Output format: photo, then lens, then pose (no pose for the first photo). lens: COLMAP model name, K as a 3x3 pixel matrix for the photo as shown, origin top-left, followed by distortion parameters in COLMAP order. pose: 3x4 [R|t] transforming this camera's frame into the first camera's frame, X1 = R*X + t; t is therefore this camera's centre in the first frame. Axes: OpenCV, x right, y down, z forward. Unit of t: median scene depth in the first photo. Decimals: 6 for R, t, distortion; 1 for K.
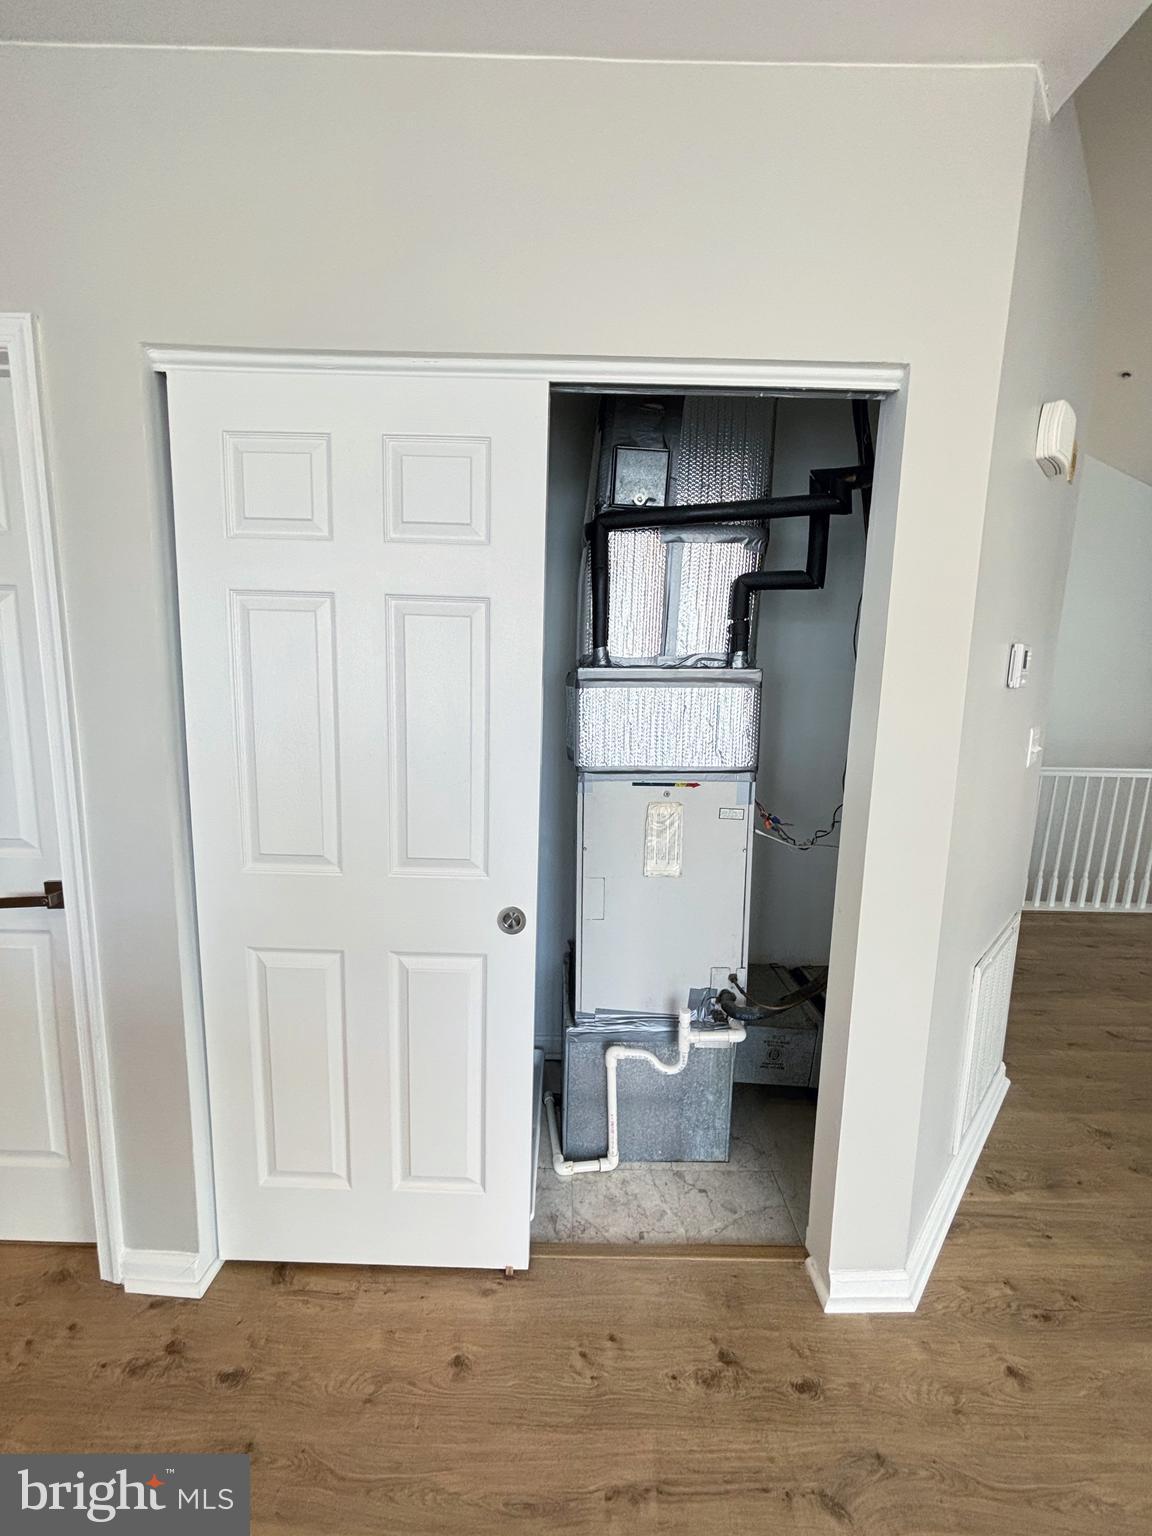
lens RADIAL K [[617.0, 0, 575.4], [0, 617.0, 758.9], [0, 0, 1]] dist [-0.001283, 0.001647]
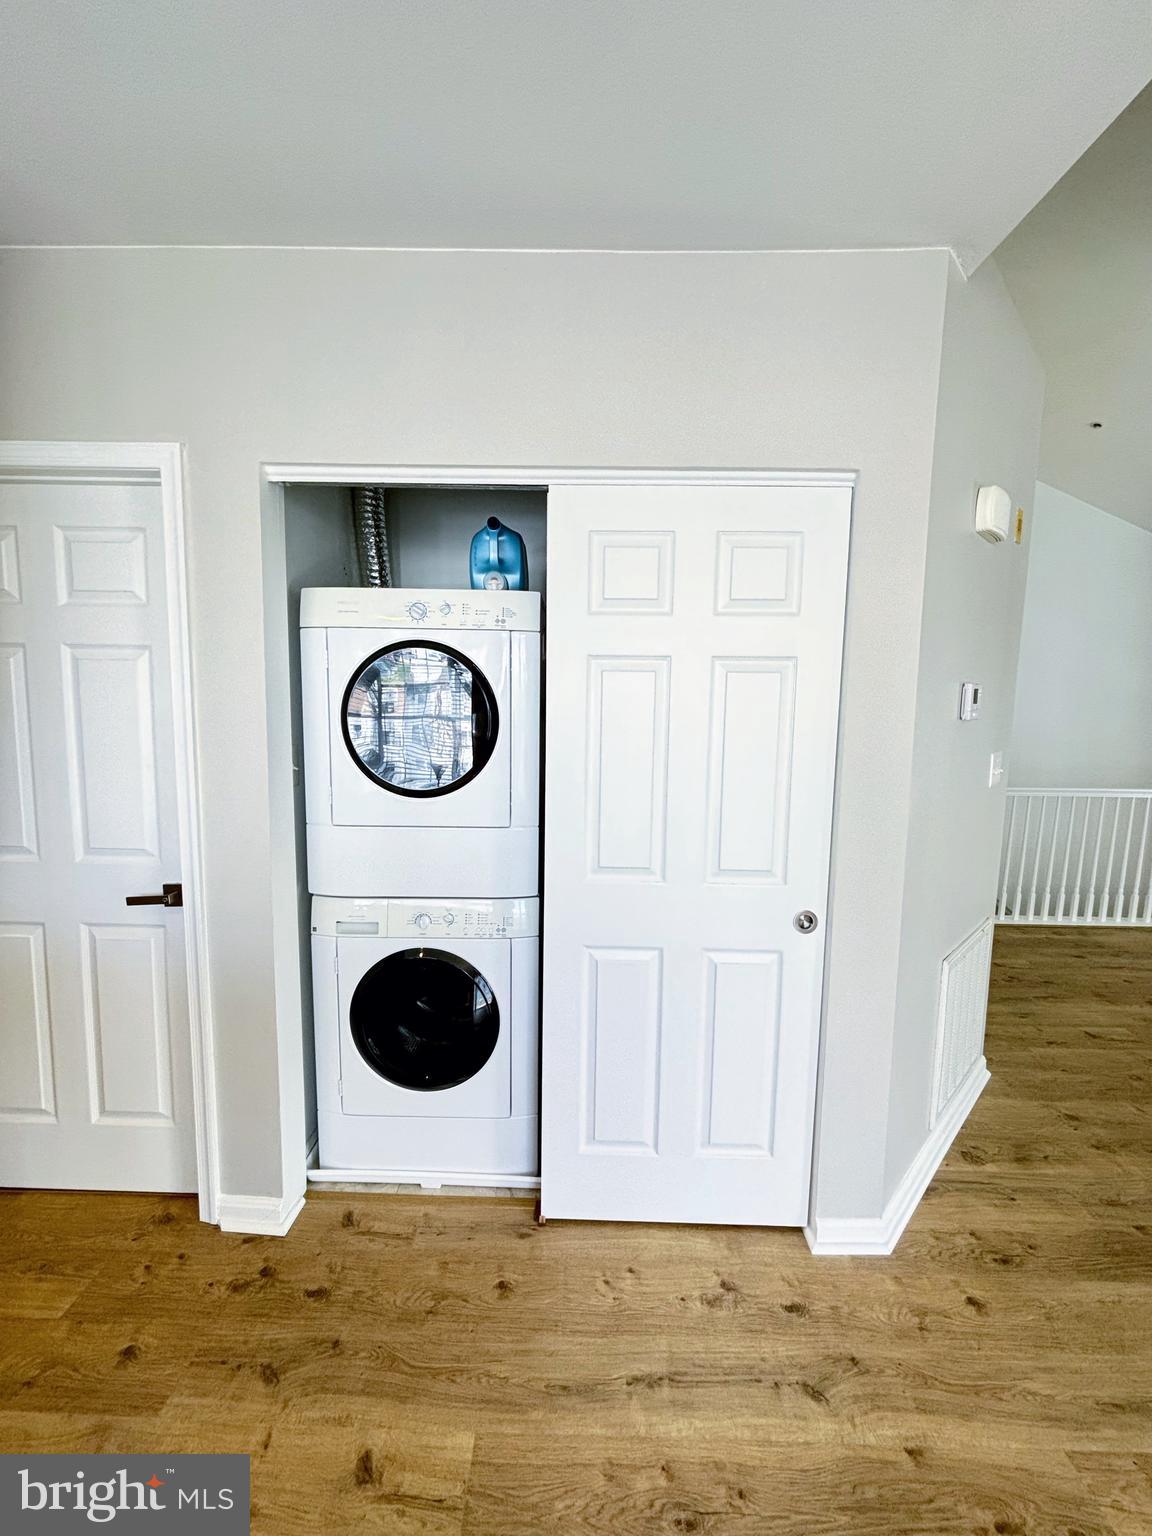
lens RADIAL K [[617.0, 0, 574.7], [0, 617.0, 762.0], [0, 0, 1]] dist [-0.001283, 0.001647]
pose [[0.999802, -0.005463, -0.019132, -0.019771], [0.004826, 0.999438, -0.033164, 0.001169], [0.019302, 0.033065, 0.999267, -0.214358]]
